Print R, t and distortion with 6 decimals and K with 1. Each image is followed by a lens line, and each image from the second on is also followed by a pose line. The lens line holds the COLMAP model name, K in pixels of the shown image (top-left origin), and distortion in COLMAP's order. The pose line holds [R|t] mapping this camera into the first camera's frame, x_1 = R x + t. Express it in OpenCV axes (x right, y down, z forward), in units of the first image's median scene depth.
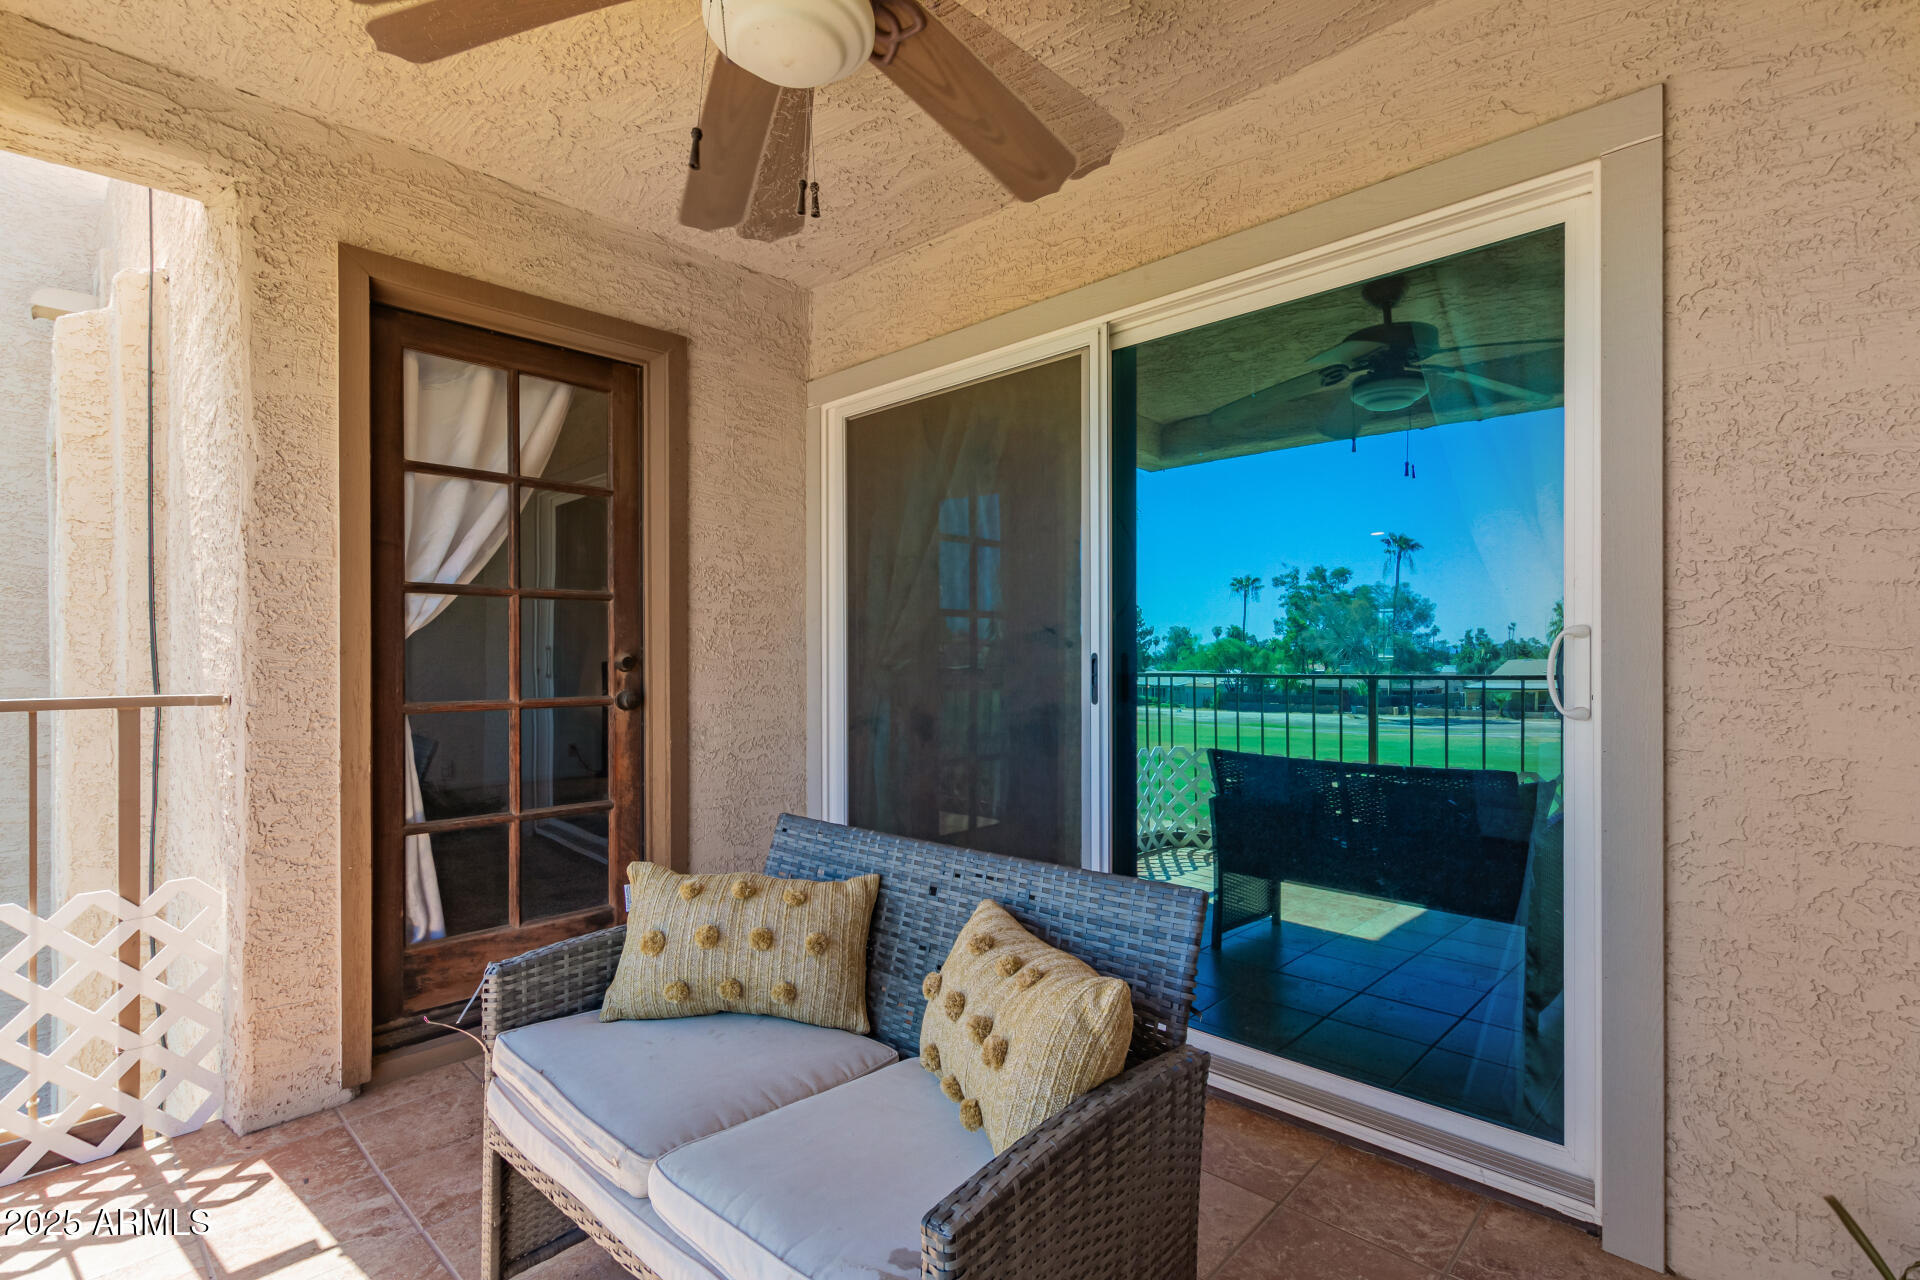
lens RADIAL K [[908.1, 0, 959.8], [0, 908.1, 656.3], [0, 0, 1]] dist [0.016954, -0.001227]
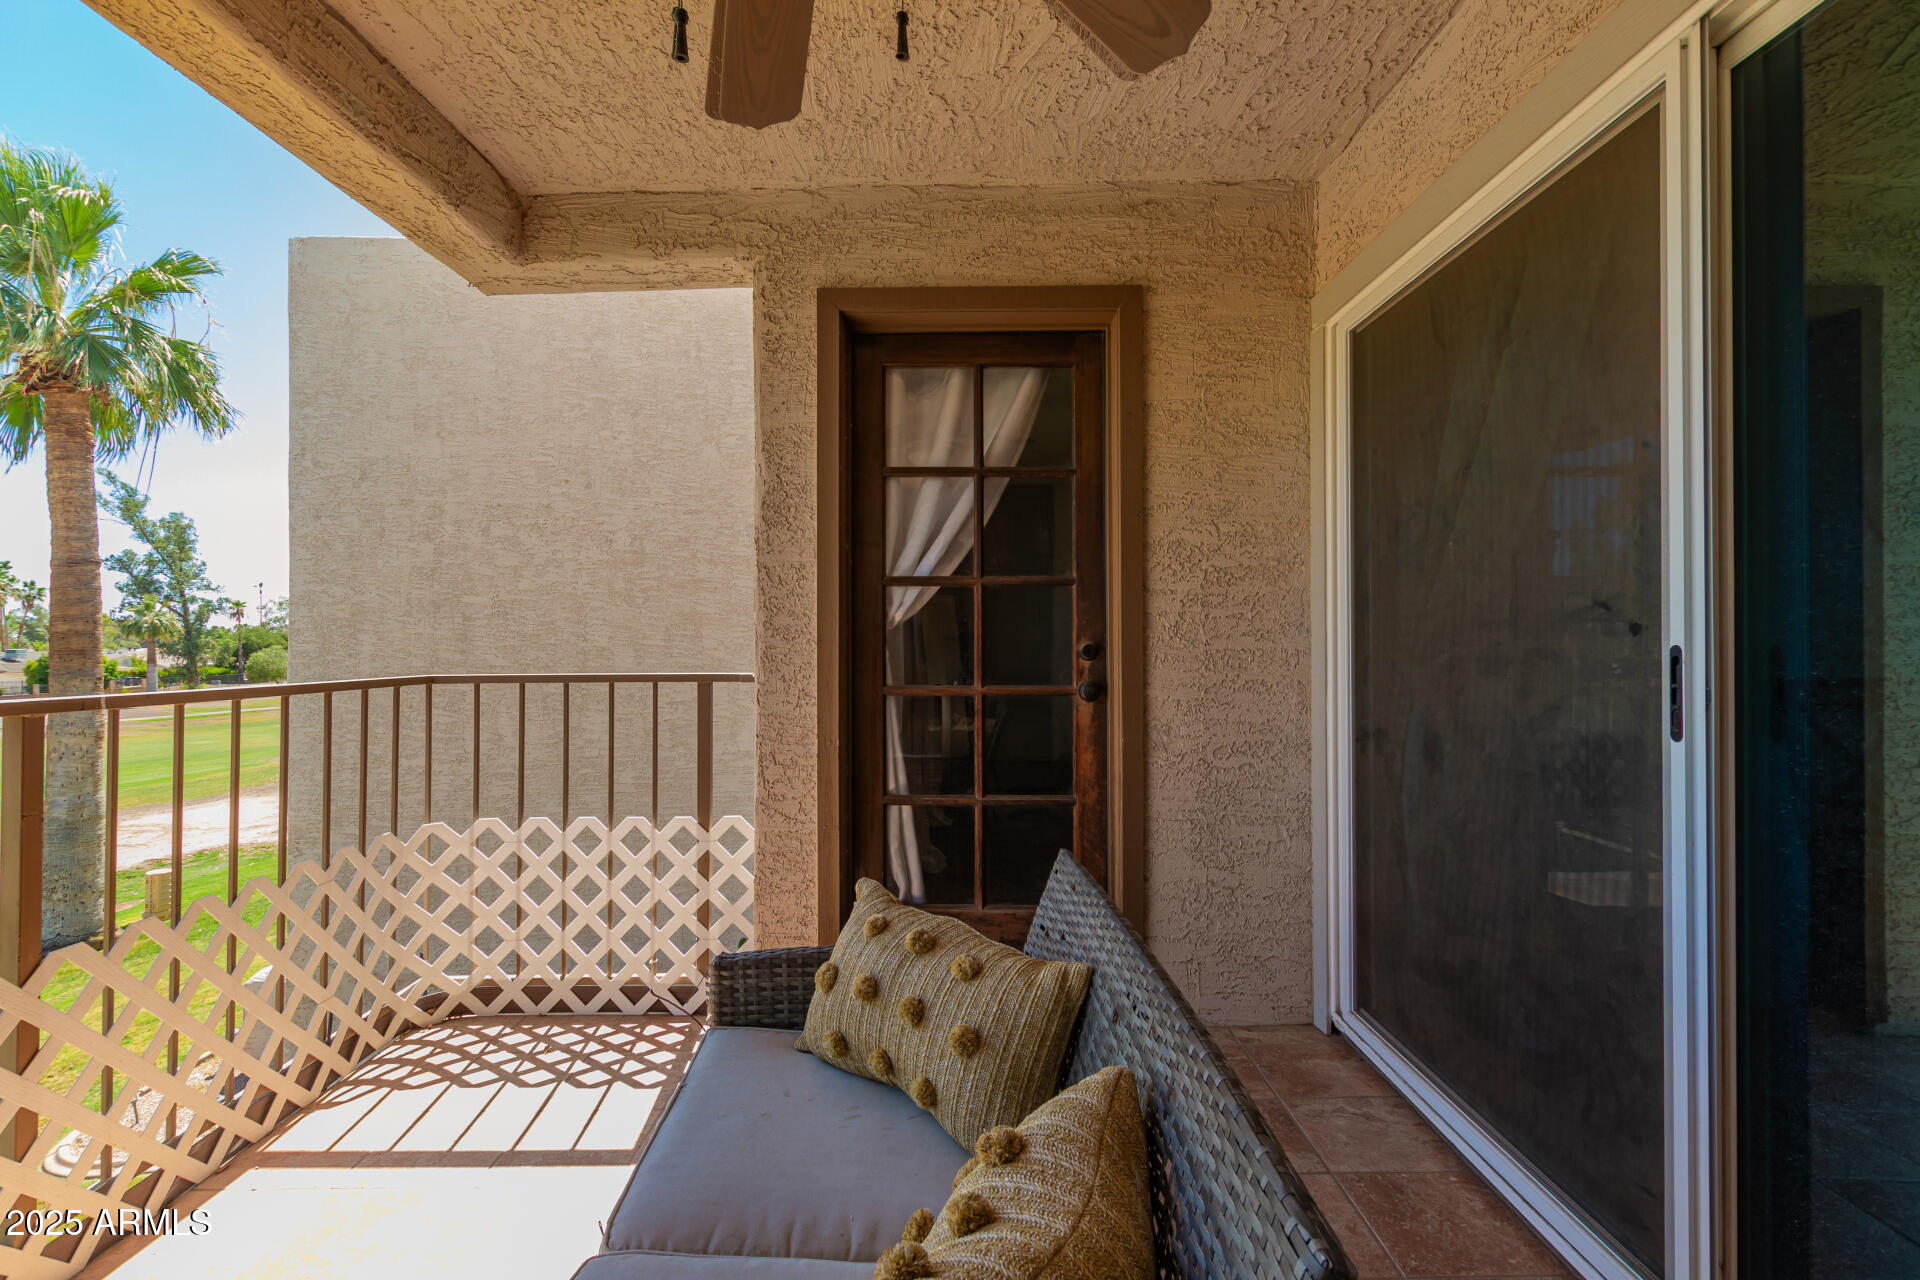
lens RADIAL K [[885.4, 0, 956.1], [0, 885.4, 631.0], [0, 0, 1]] dist [0.016956, -0.000107]
pose [[0.687962, -0.003812, -0.725737, 0.220925], [-0.002012, 0.999972, -0.007160, -0.007243], [0.725744, 0.006386, 0.687935, 0.300693]]
